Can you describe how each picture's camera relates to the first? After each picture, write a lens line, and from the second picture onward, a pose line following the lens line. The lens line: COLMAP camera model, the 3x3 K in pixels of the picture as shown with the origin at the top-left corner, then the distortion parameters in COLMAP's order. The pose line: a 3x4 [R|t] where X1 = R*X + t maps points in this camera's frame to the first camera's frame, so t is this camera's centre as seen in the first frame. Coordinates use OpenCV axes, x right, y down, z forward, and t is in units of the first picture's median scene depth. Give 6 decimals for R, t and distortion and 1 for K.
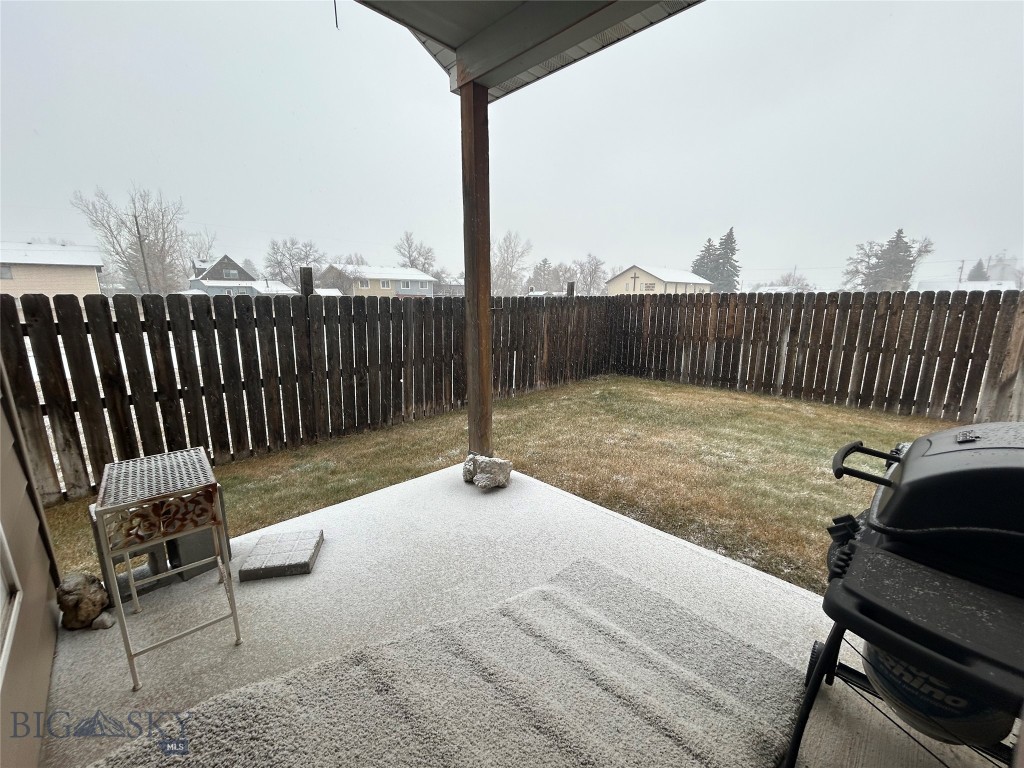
lens RADIAL K [[412.1, 0, 509.8], [0, 412.1, 383.3], [0, 0, 1]] dist [-0.001776, 0.001104]
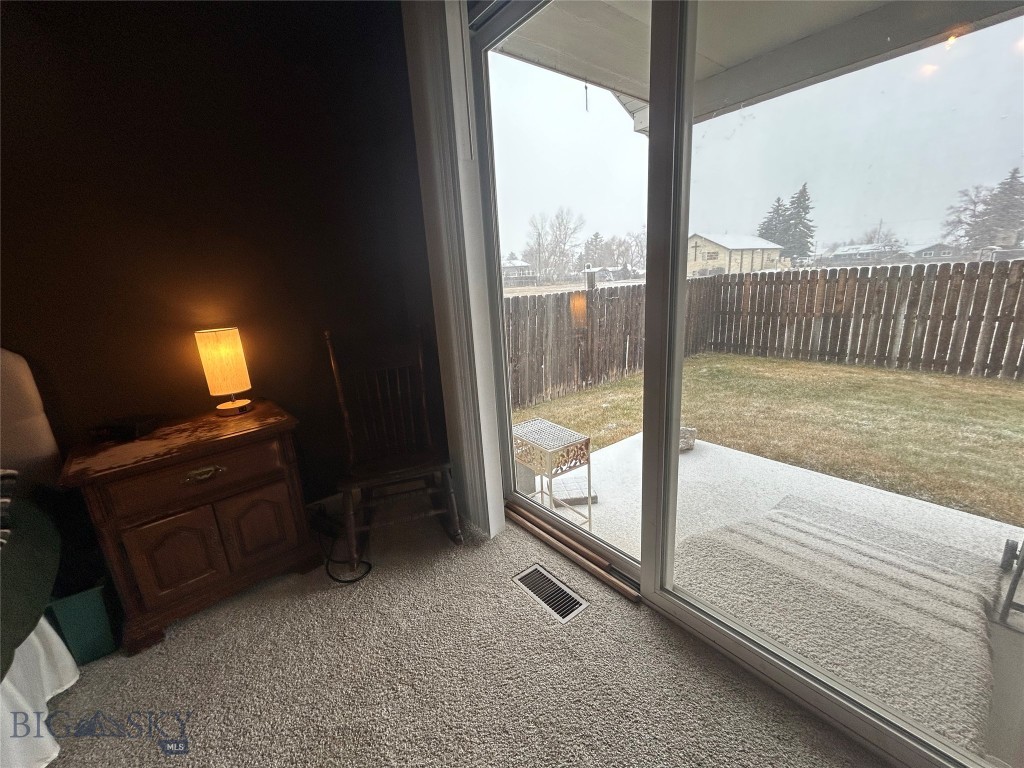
lens RADIAL K [[412.1, 0, 509.8], [0, 412.1, 383.3], [0, 0, 1]] dist [-0.001776, 0.001104]
pose [[0.991808, -0.029600, -0.124258, -0.170069], [0.035536, 0.998317, 0.045831, -0.012545], [0.122692, -0.049871, 0.991191, -0.134037]]
